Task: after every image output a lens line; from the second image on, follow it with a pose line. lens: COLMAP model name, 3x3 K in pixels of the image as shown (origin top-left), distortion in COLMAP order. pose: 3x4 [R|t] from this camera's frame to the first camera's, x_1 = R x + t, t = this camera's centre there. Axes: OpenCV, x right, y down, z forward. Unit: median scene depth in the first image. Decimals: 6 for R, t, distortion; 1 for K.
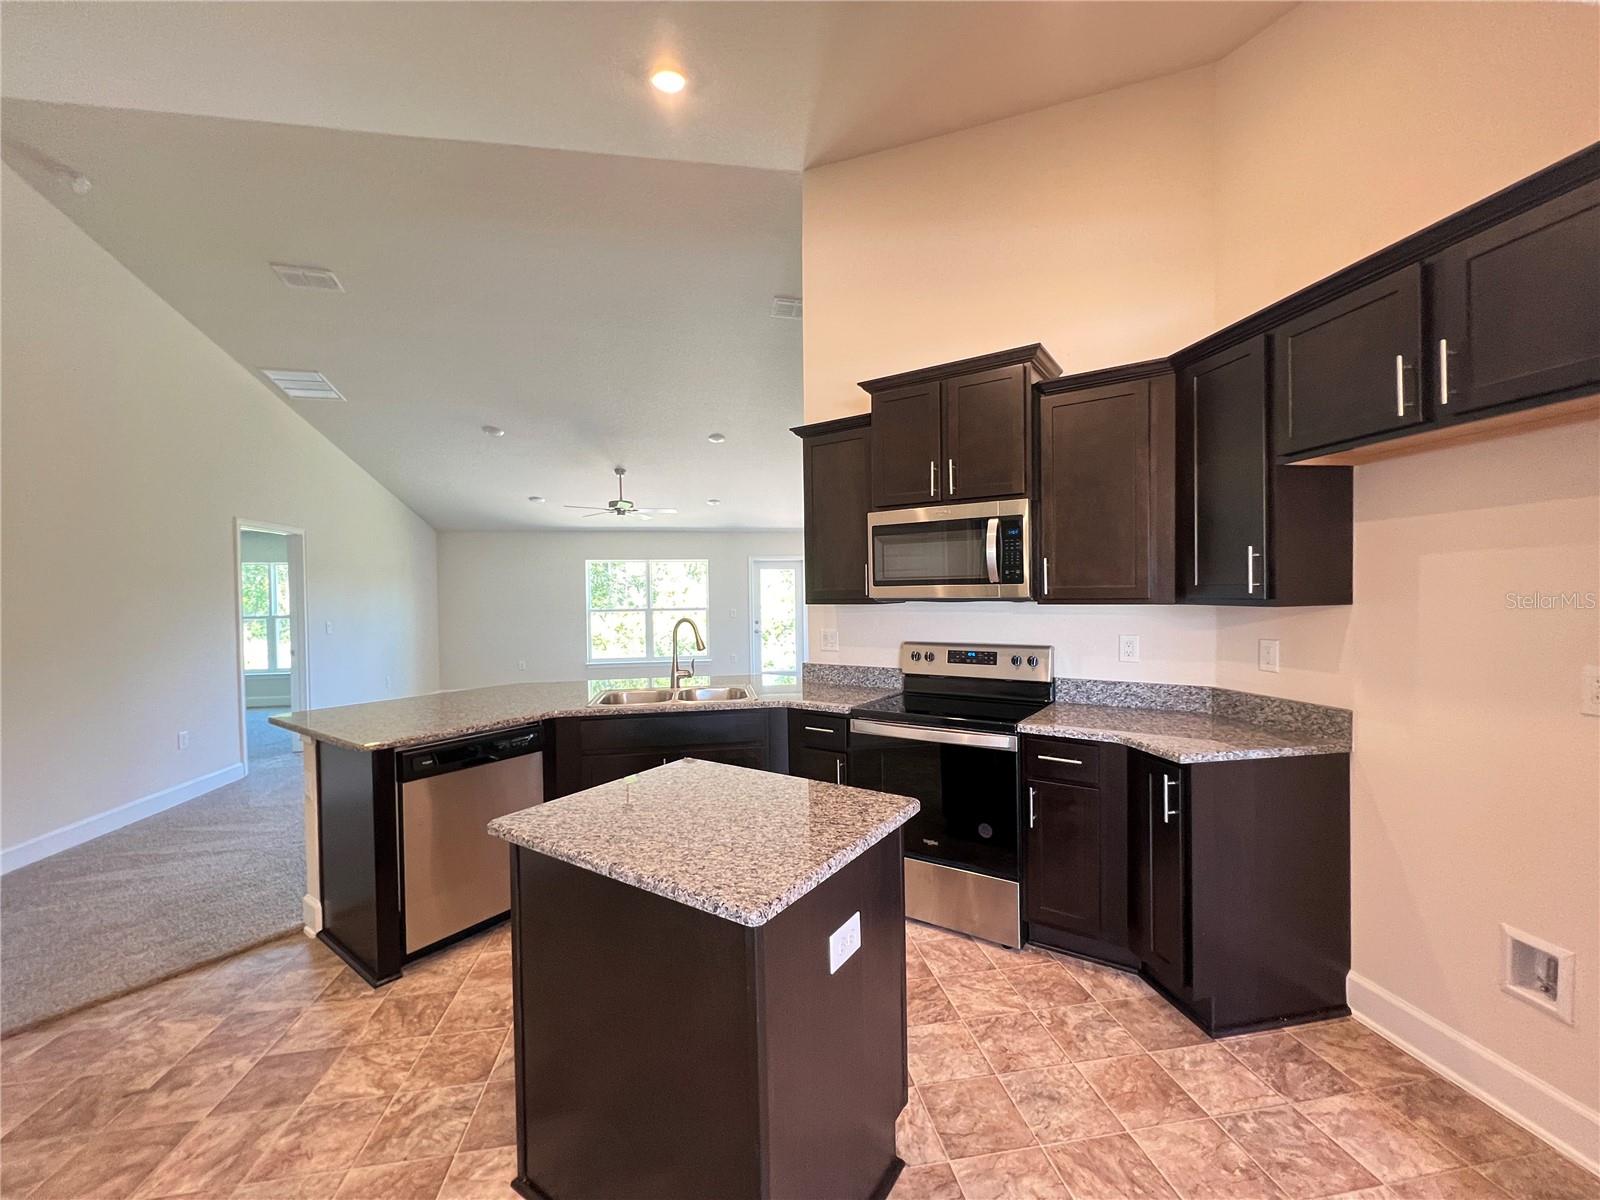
lens RADIAL K [[639.5, 0, 802.2], [0, 639.5, 602.9], [0, 0, 1]] dist [-0.001290, 0.000280]
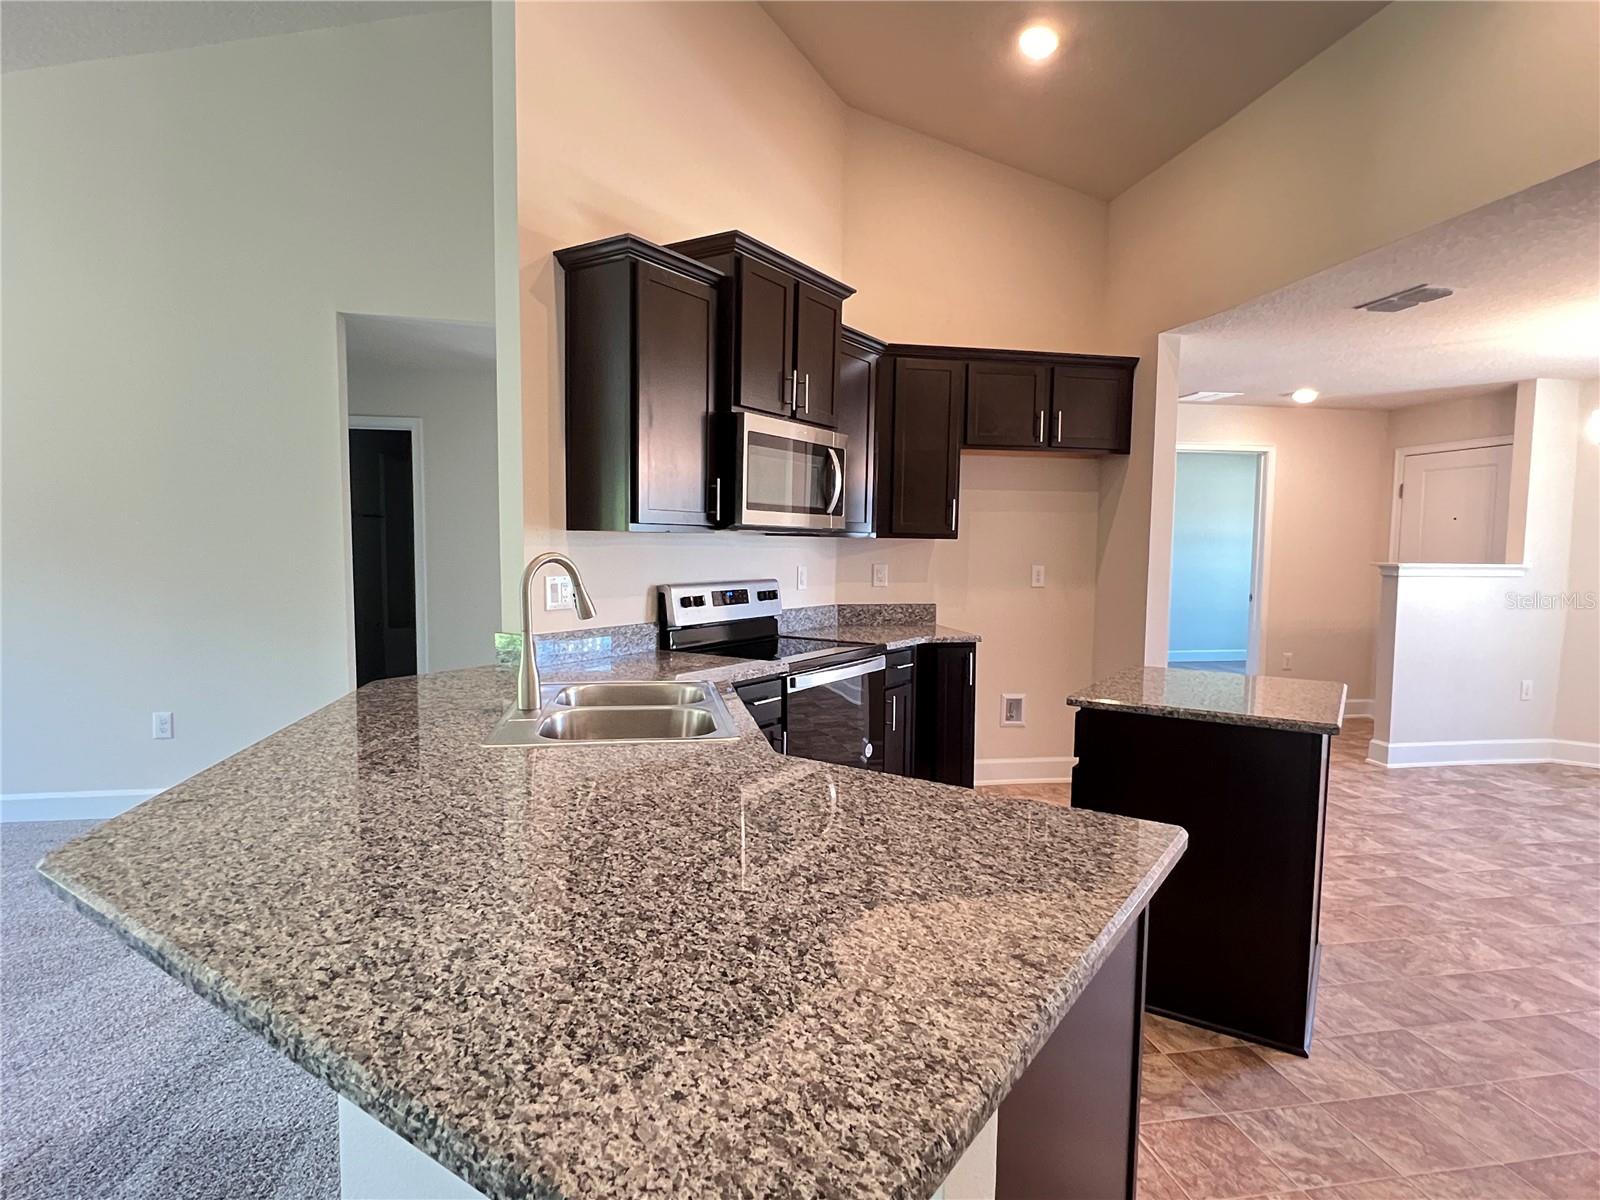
lens RADIAL K [[866.4, 0, 798.1], [0, 866.4, 604.9], [0, 0, 1]] dist [0.002257, 0.000098]
pose [[-0.017588, -0.058011, 0.998161, -0.949639], [0.003414, 0.998306, 0.058080, 0.028820], [-0.999839, 0.004429, -0.017360, 0.969931]]
